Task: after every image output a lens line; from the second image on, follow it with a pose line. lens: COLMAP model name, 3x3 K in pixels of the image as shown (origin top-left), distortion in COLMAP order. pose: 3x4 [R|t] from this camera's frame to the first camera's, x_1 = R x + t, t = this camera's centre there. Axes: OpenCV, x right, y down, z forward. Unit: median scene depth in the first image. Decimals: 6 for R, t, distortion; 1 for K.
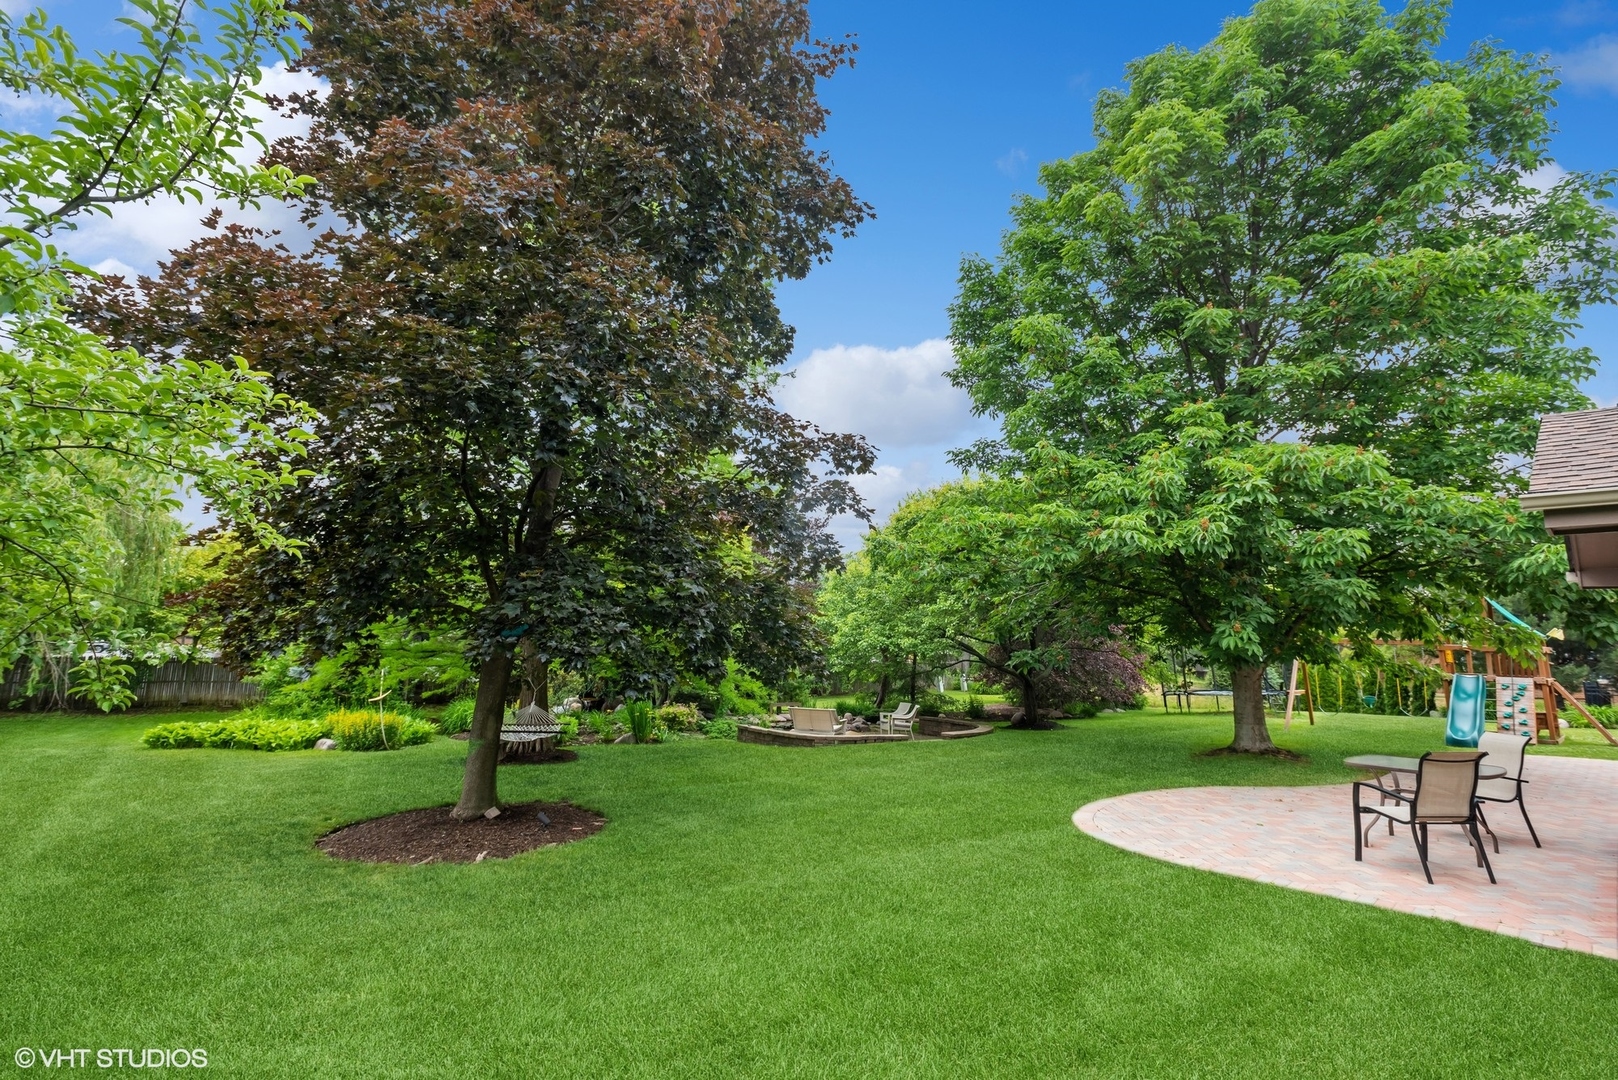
lens RADIAL K [[750.2, 0, 809.0], [0, 750.2, 540.0], [0, 0, 1]] dist [0.017373, -0.000434]
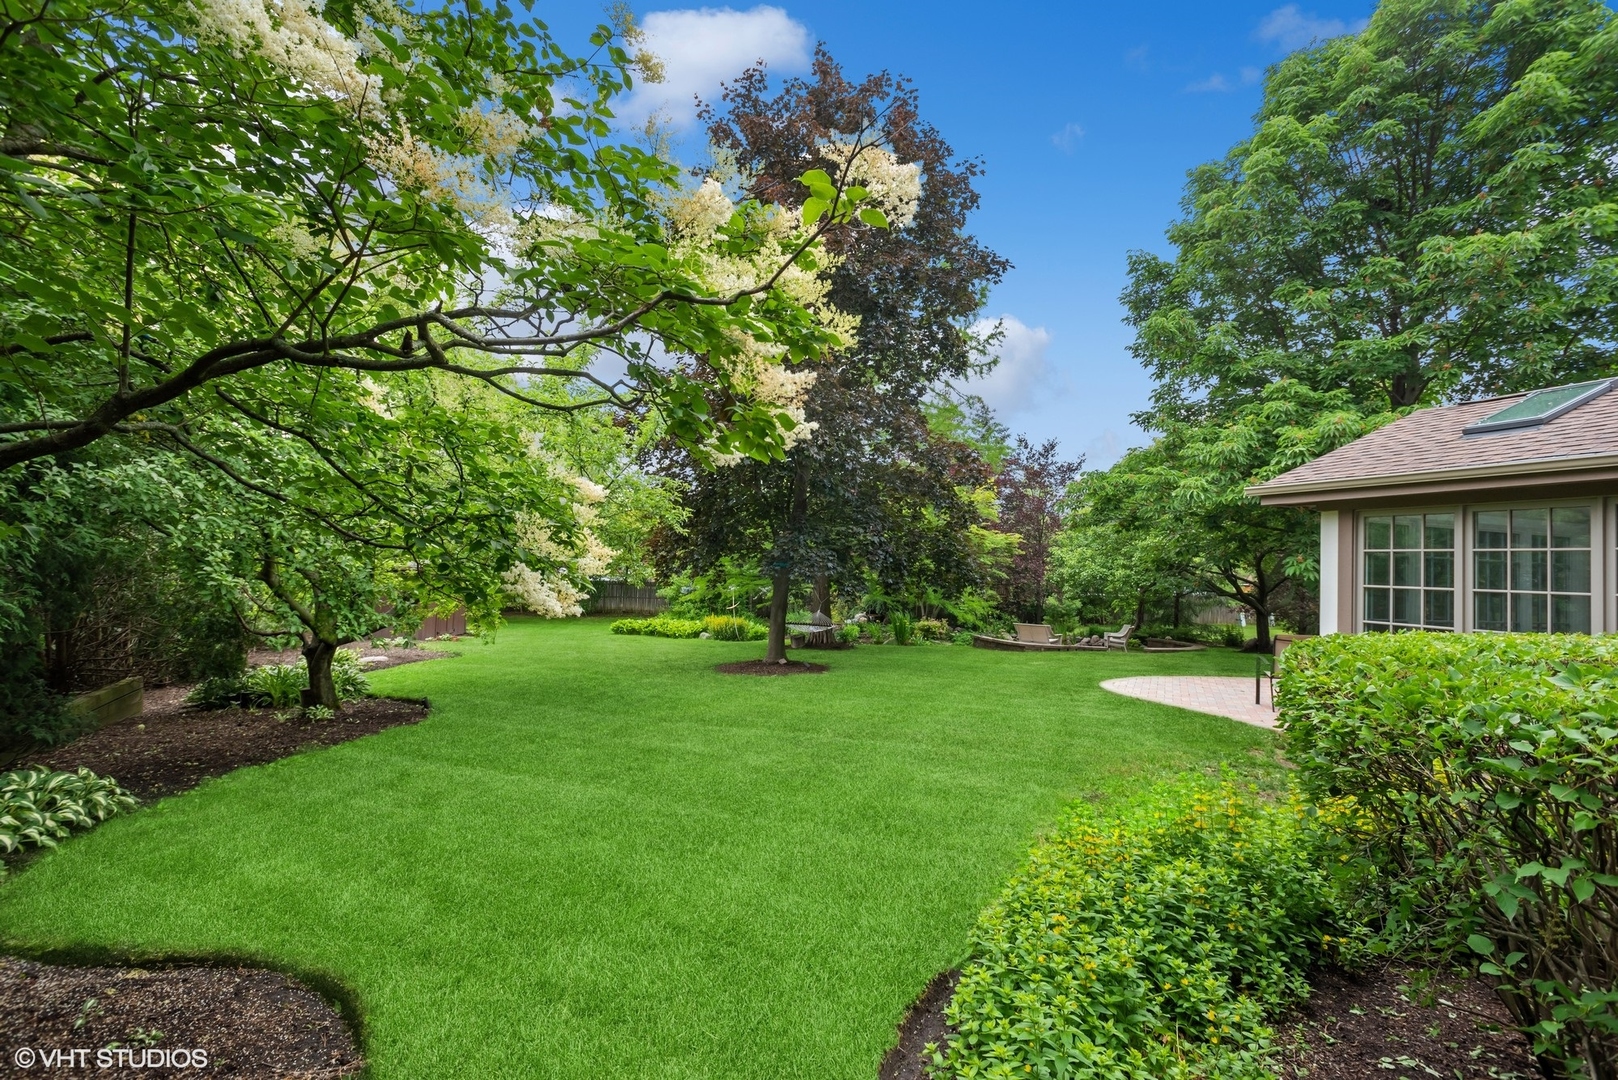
lens RADIAL K [[750.2, 0, 809.0], [0, 750.2, 540.0], [0, 0, 1]] dist [0.017373, -0.000434]
pose [[0.911257, -0.013899, -0.411604, 0.186704], [0.049939, 0.995785, 0.076935, -0.032010], [0.408799, -0.090663, 0.908110, -0.284512]]
